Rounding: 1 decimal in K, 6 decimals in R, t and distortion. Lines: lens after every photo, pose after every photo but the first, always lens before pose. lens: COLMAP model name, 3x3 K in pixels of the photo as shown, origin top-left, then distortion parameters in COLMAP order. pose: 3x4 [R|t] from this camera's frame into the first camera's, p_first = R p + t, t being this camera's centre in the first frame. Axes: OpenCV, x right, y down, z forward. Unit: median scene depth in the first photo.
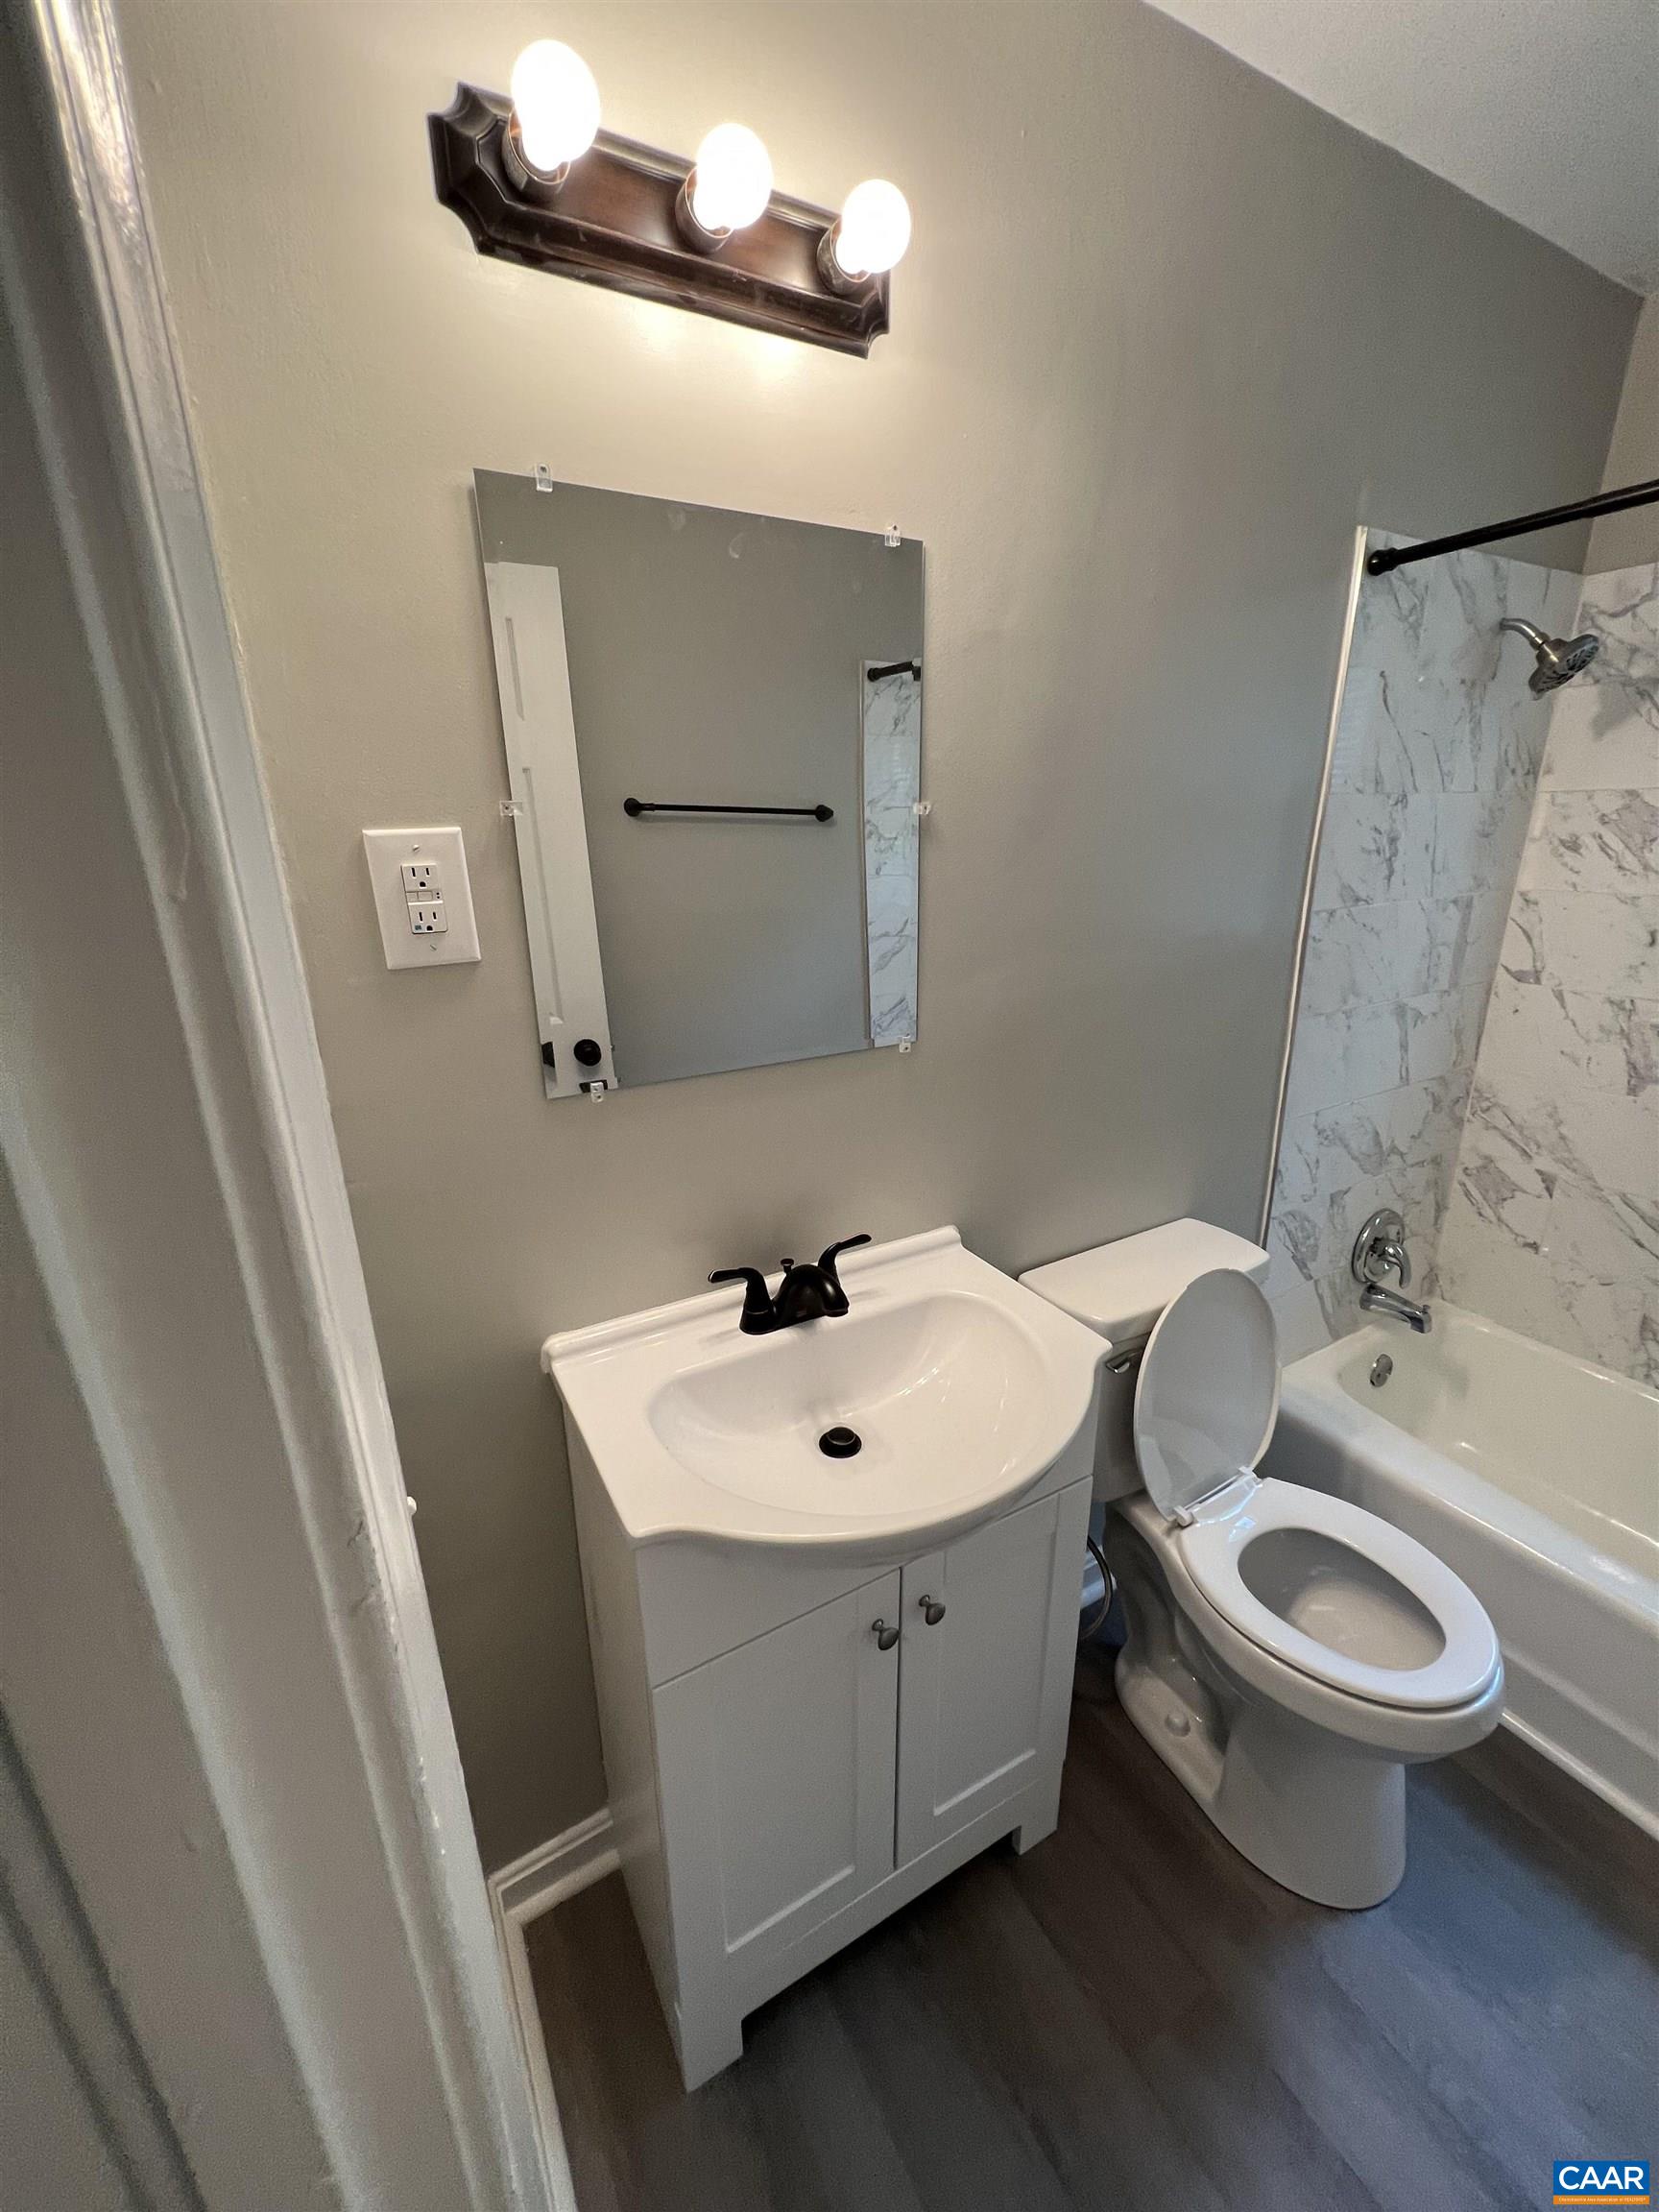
lens RADIAL K [[883.2, 0, 828.2], [0, 883.2, 1109.1], [0, 0, 1]] dist [-0.002079, 0.000450]
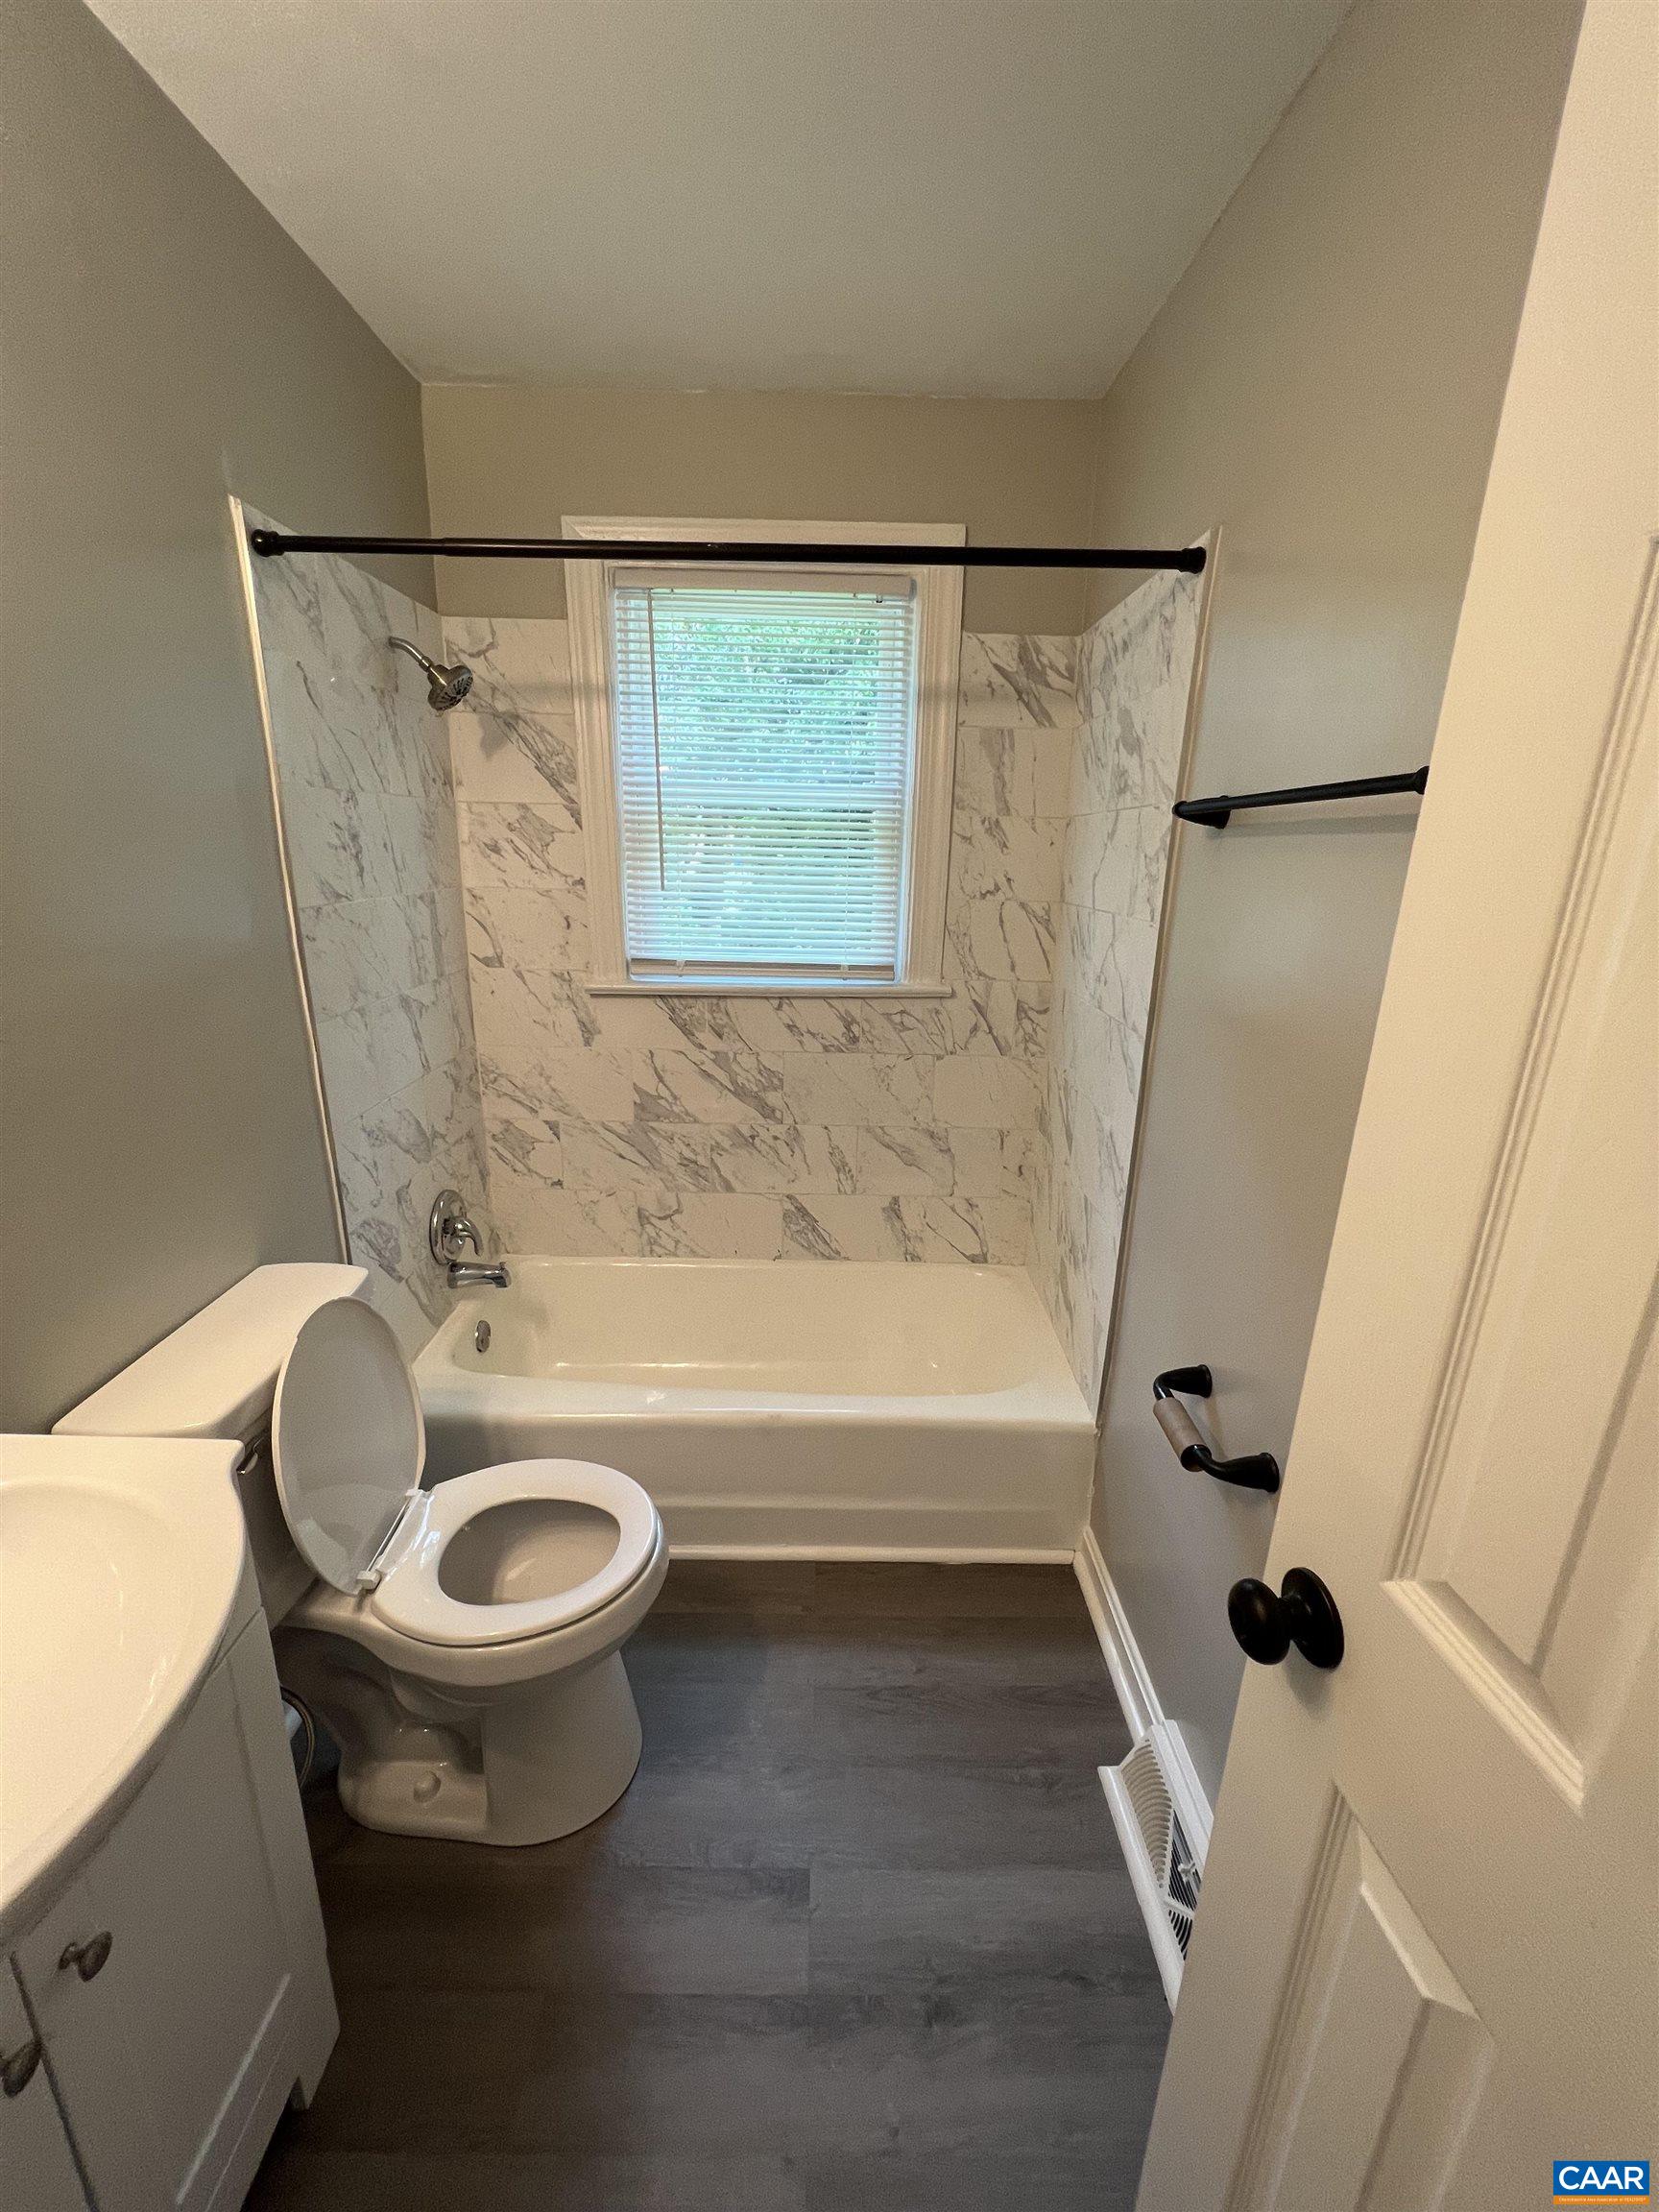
lens RADIAL K [[887.0, 0, 829.7], [0, 887.0, 1108.0], [0, 0, 1]] dist [-0.003759, 0.001007]
pose [[0.487247, -0.220543, 0.844956, -0.018415], [0.235297, 0.964955, 0.116179, 0.004227], [-0.840967, 0.142208, 0.522065, 0.054788]]
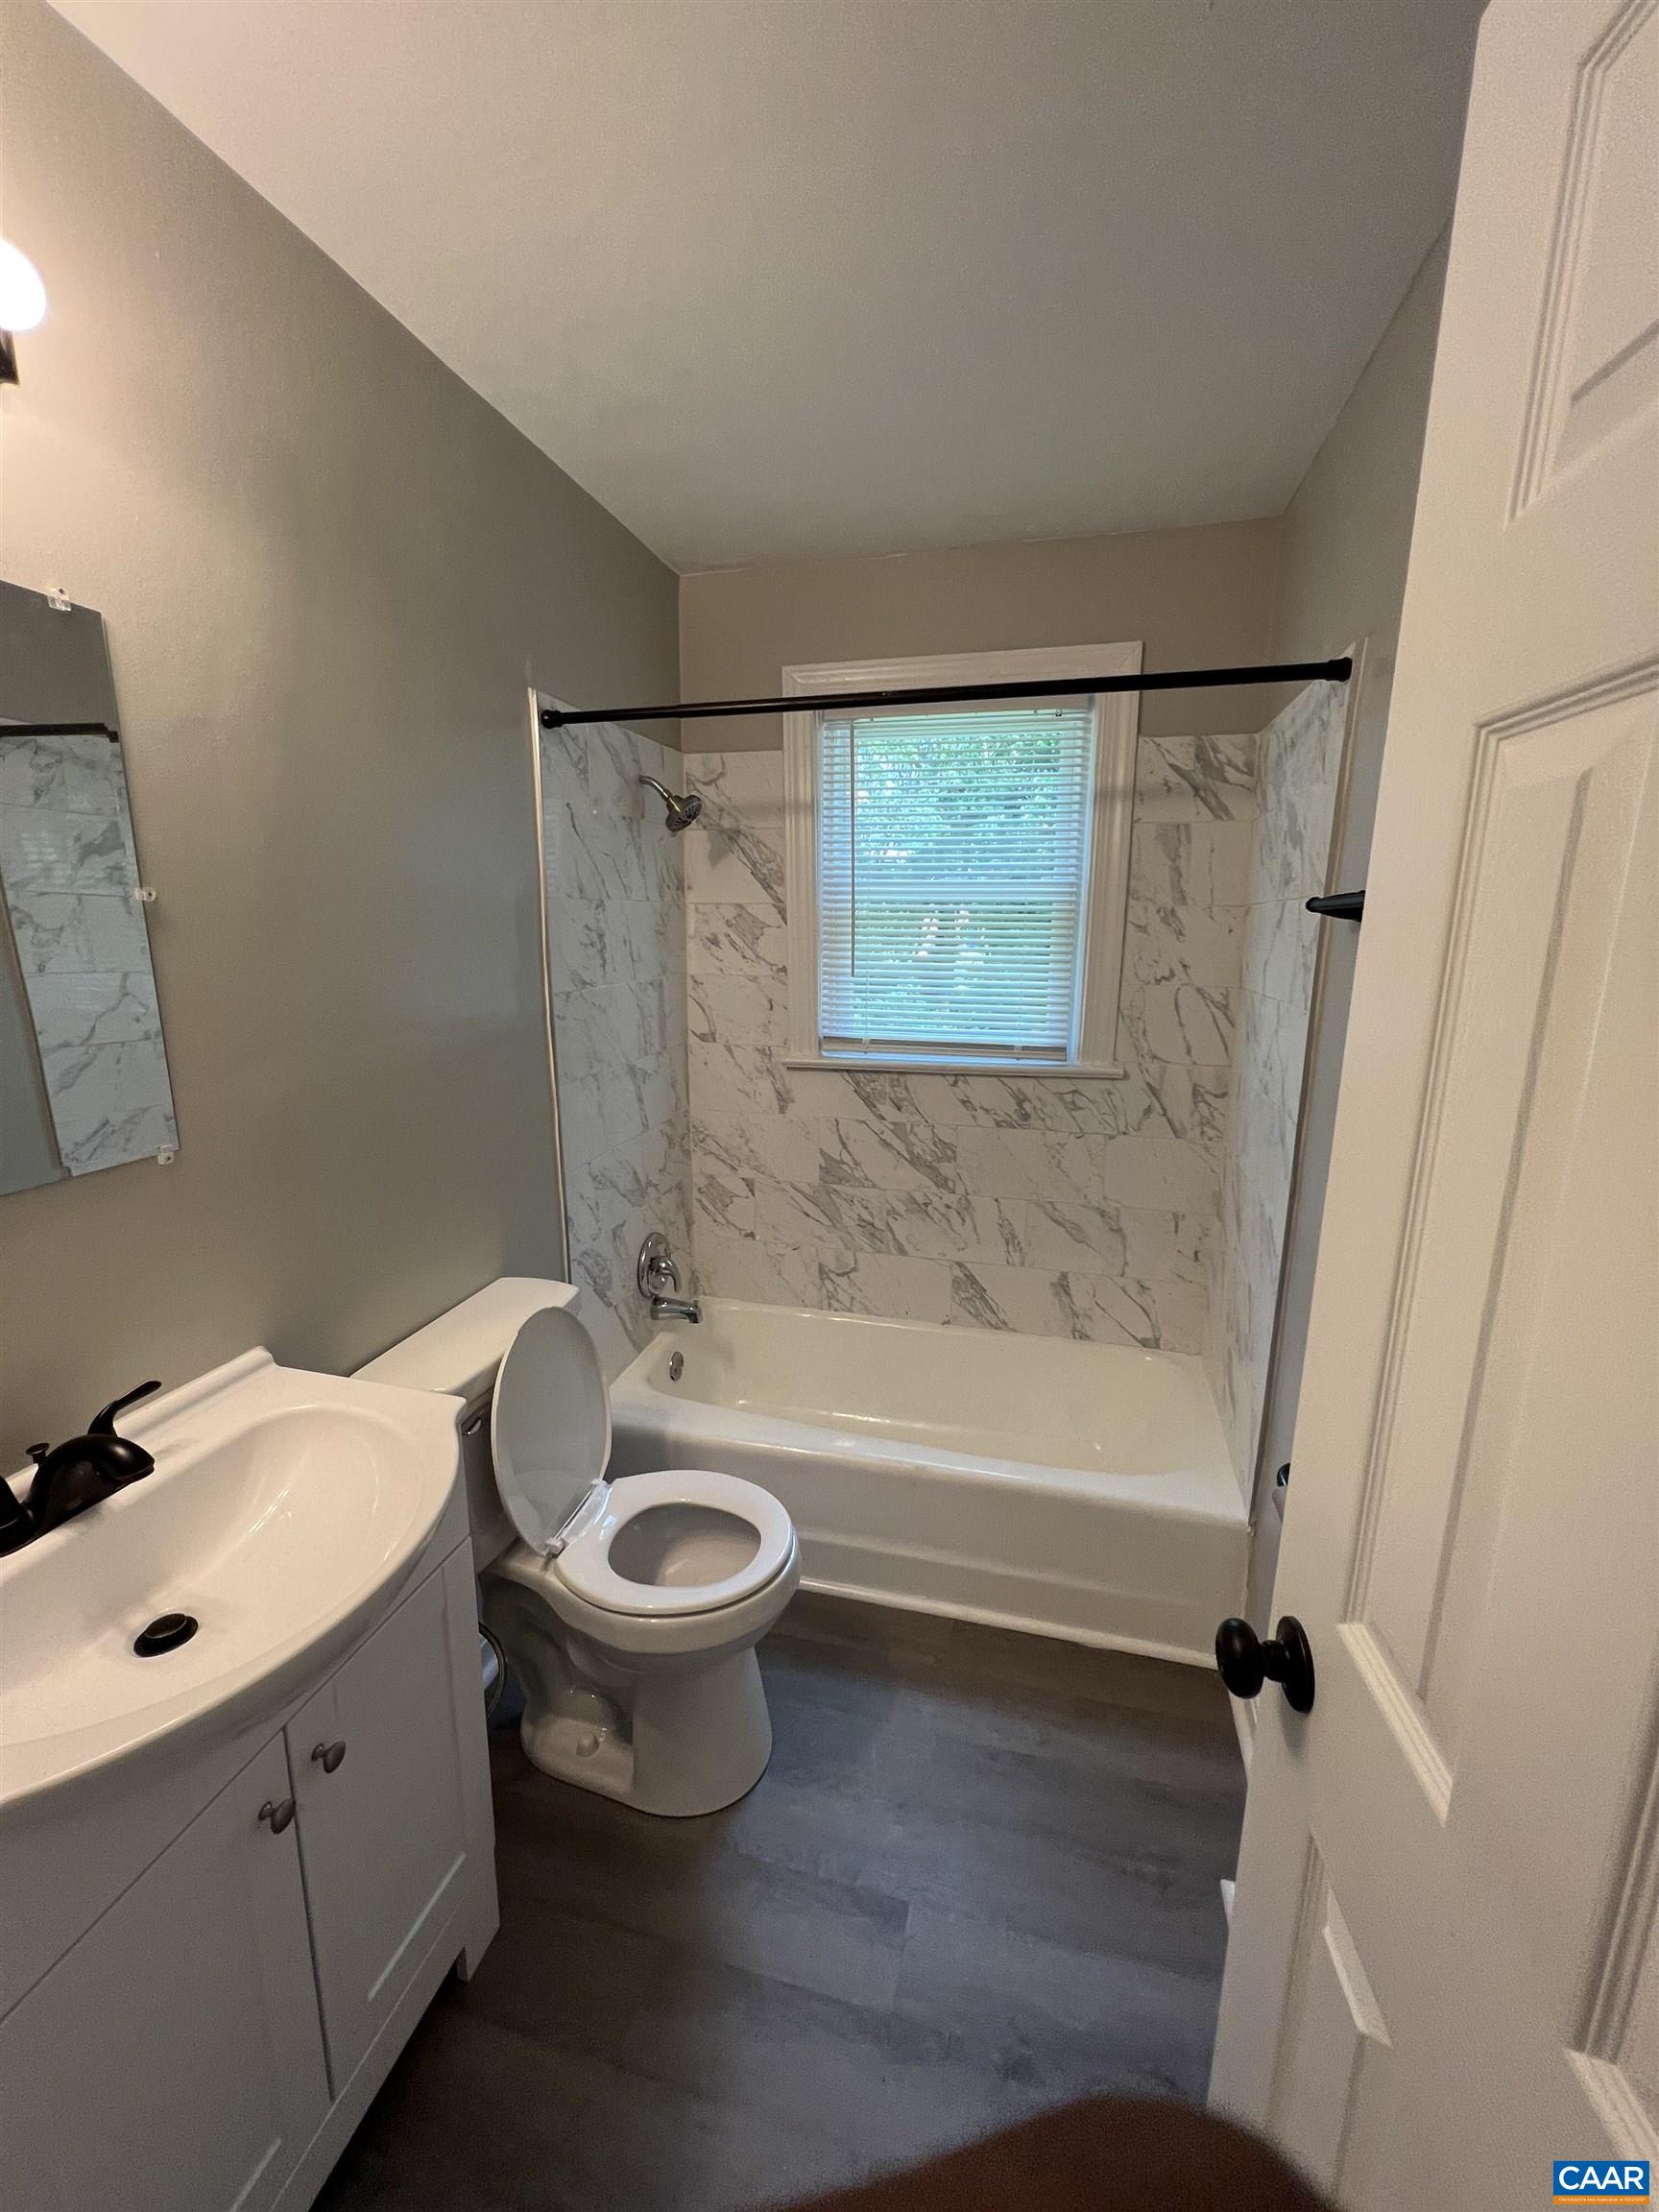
lens RADIAL K [[883.2, 0, 828.2], [0, 883.2, 1109.1], [0, 0, 1]] dist [-0.002079, 0.000450]
pose [[0.691880, -0.127507, 0.710665, -0.050650], [0.200941, 0.979401, -0.019906, 0.022085], [-0.693487, 0.156574, 0.703249, -0.056376]]
